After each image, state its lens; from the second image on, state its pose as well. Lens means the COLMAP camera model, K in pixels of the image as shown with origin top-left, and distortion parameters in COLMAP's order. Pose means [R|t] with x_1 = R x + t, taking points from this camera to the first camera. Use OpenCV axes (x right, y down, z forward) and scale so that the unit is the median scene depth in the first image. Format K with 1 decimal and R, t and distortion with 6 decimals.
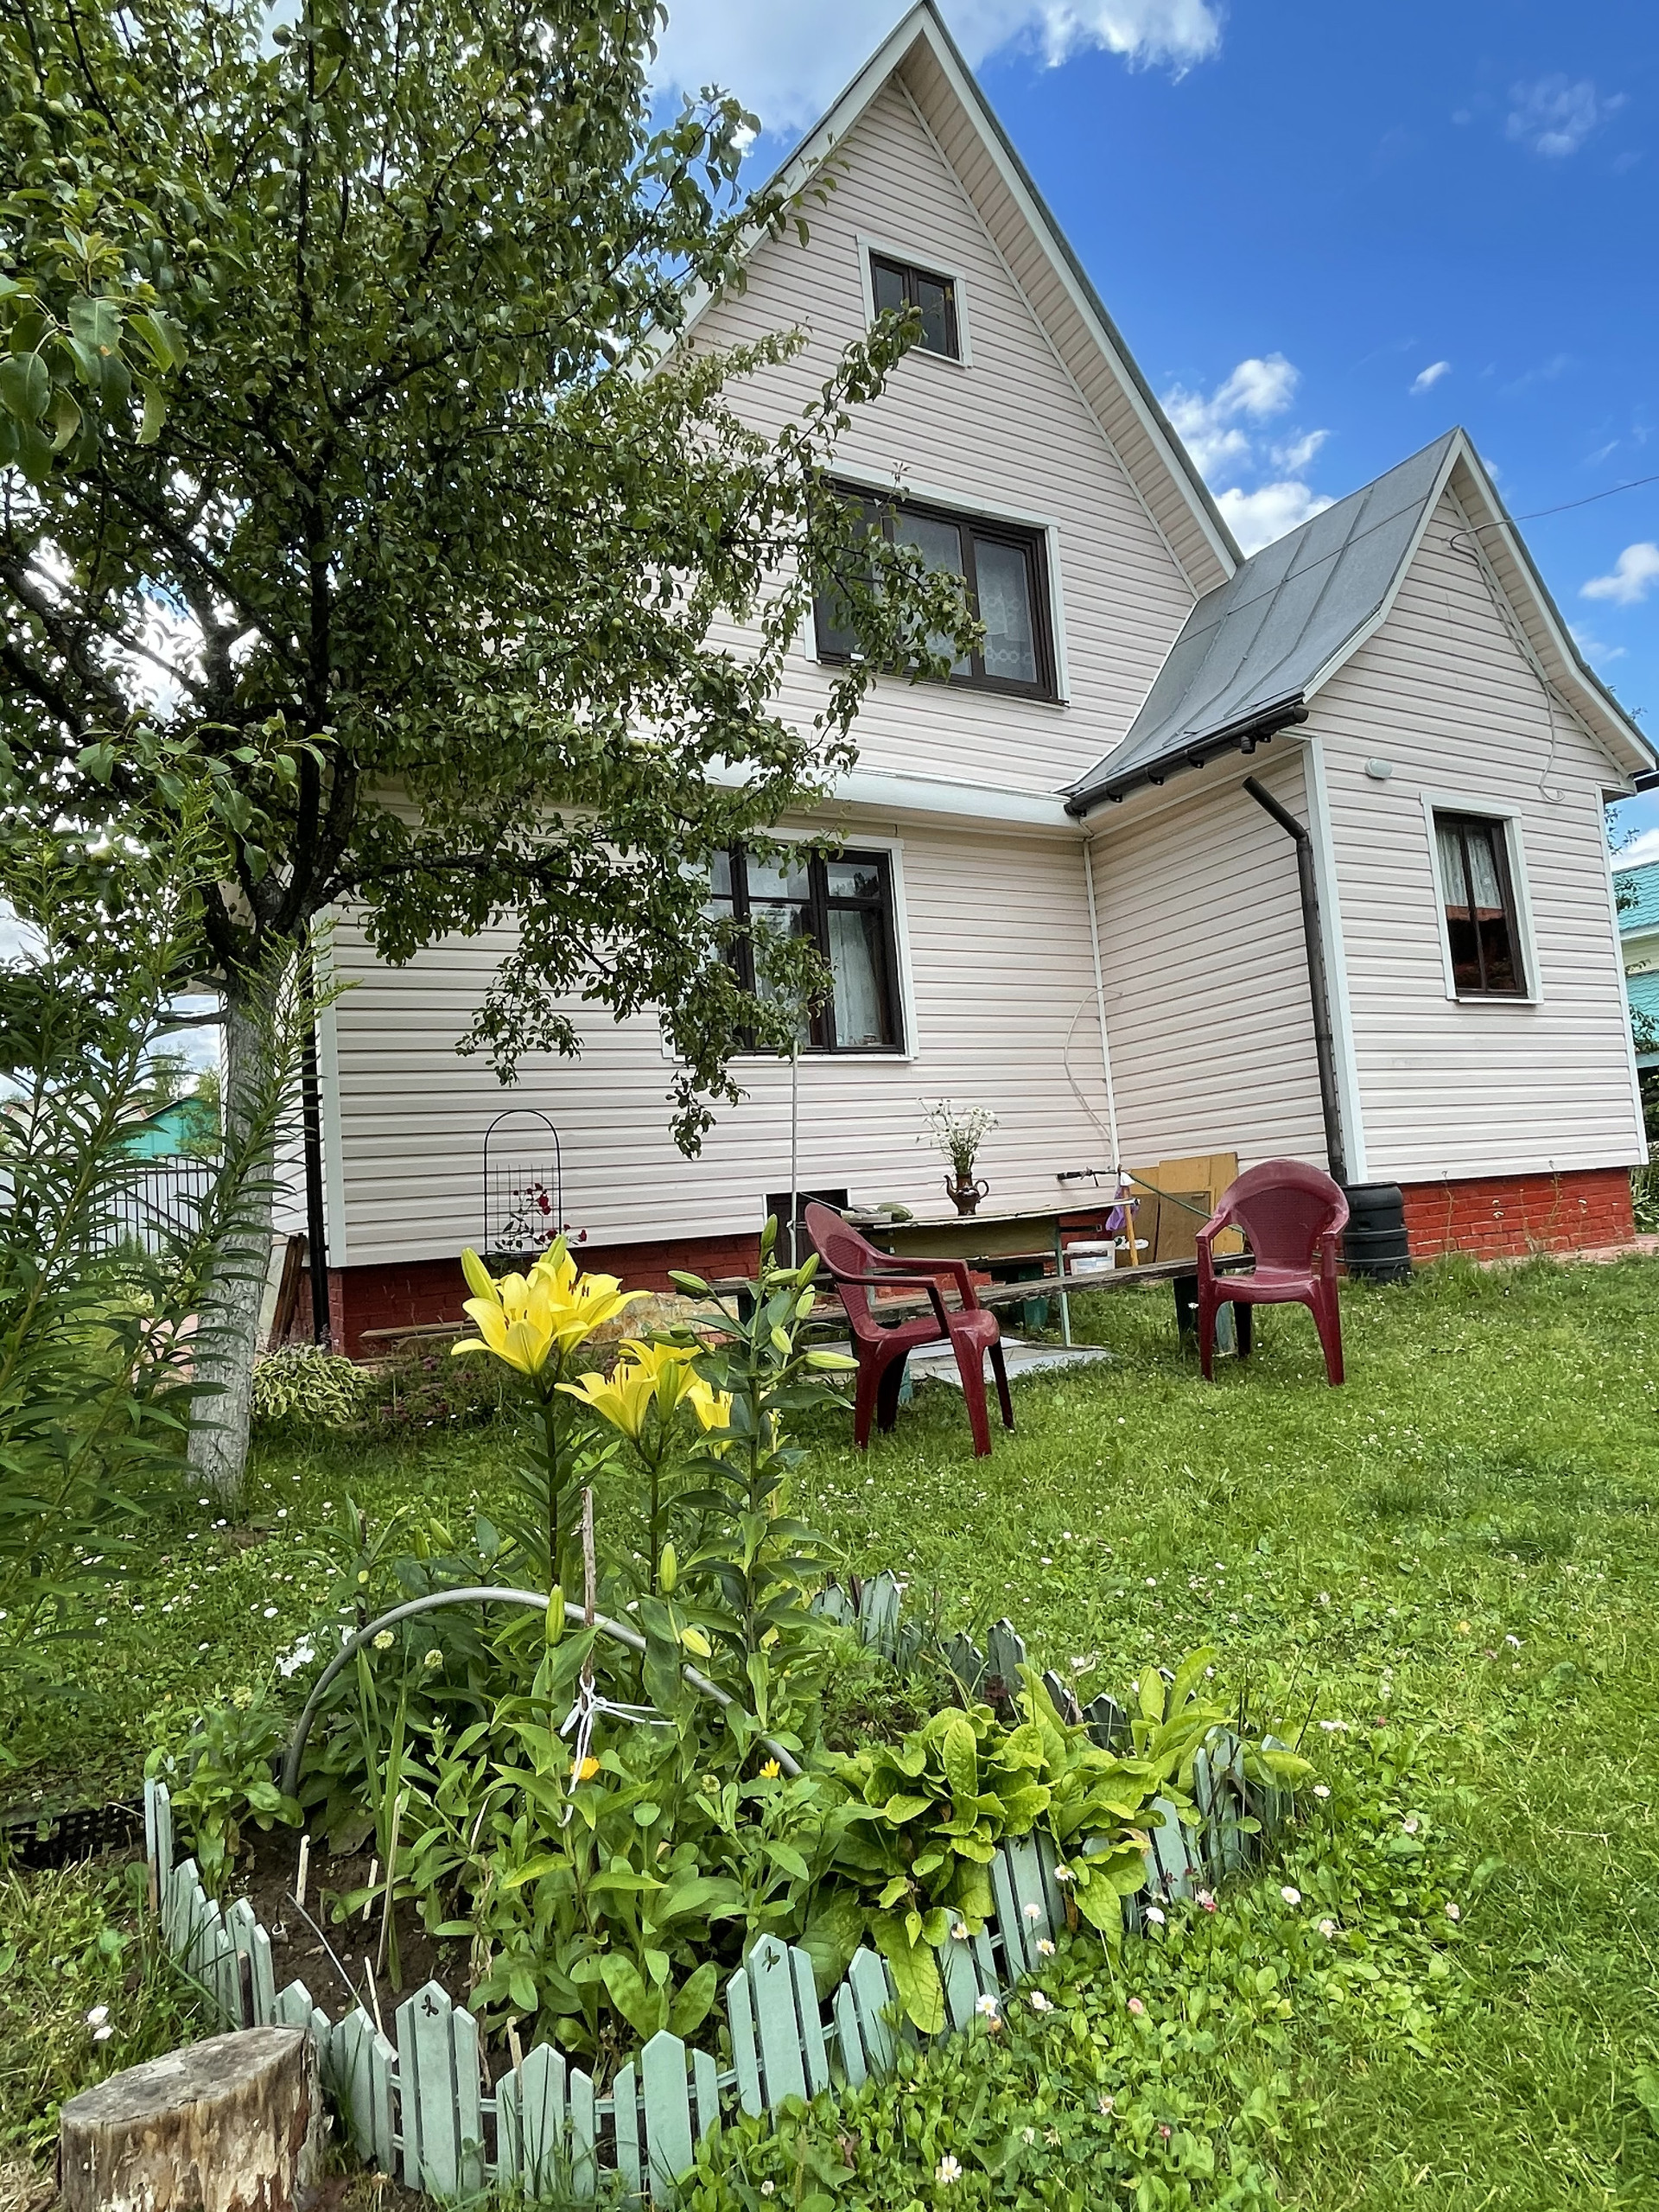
lens RADIAL K [[1251.6, 0, 827.9], [0, 1251.6, 1110.9], [0, 0, 1]] dist [-0.004963, -0.001685]
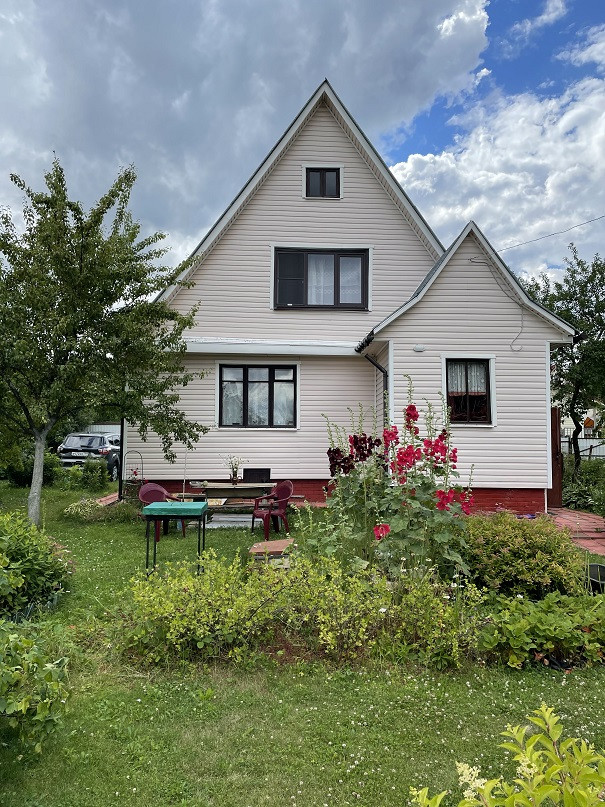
lens RADIAL K [[612.9, 0, 304.6], [0, 612.9, 400.0], [0, 0, 1]] dist [0.098487, -0.126950]
pose [[0.893712, 0.048903, -0.445968, 0.825017], [-0.041638, 0.998792, 0.026082, -0.167820], [0.446705, -0.004740, 0.894669, -0.426954]]
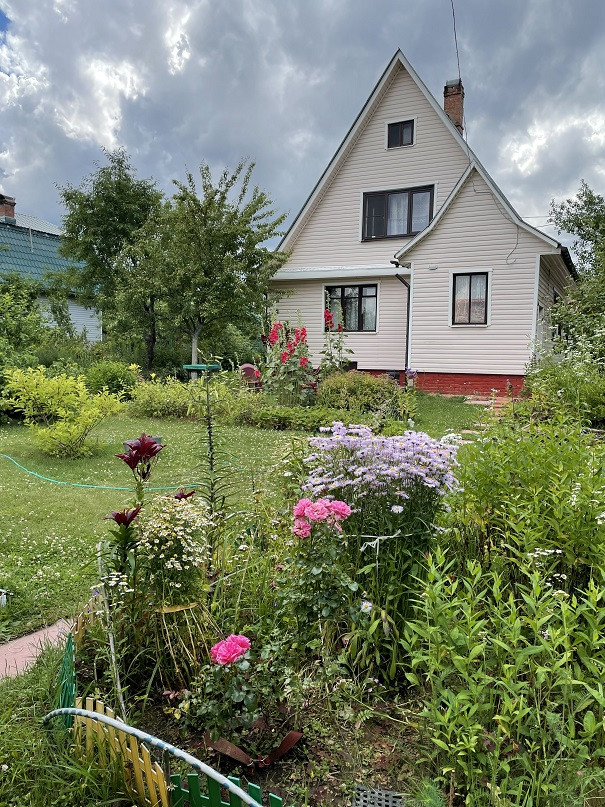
lens RADIAL K [[612.9, 0, 304.6], [0, 612.9, 400.0], [0, 0, 1]] dist [0.098487, -0.126950]
pose [[0.556648, 0.141705, -0.818573, 1.787949], [-0.001523, 0.985517, 0.169570, -0.180800], [0.830747, -0.093144, 0.548802, -0.417642]]
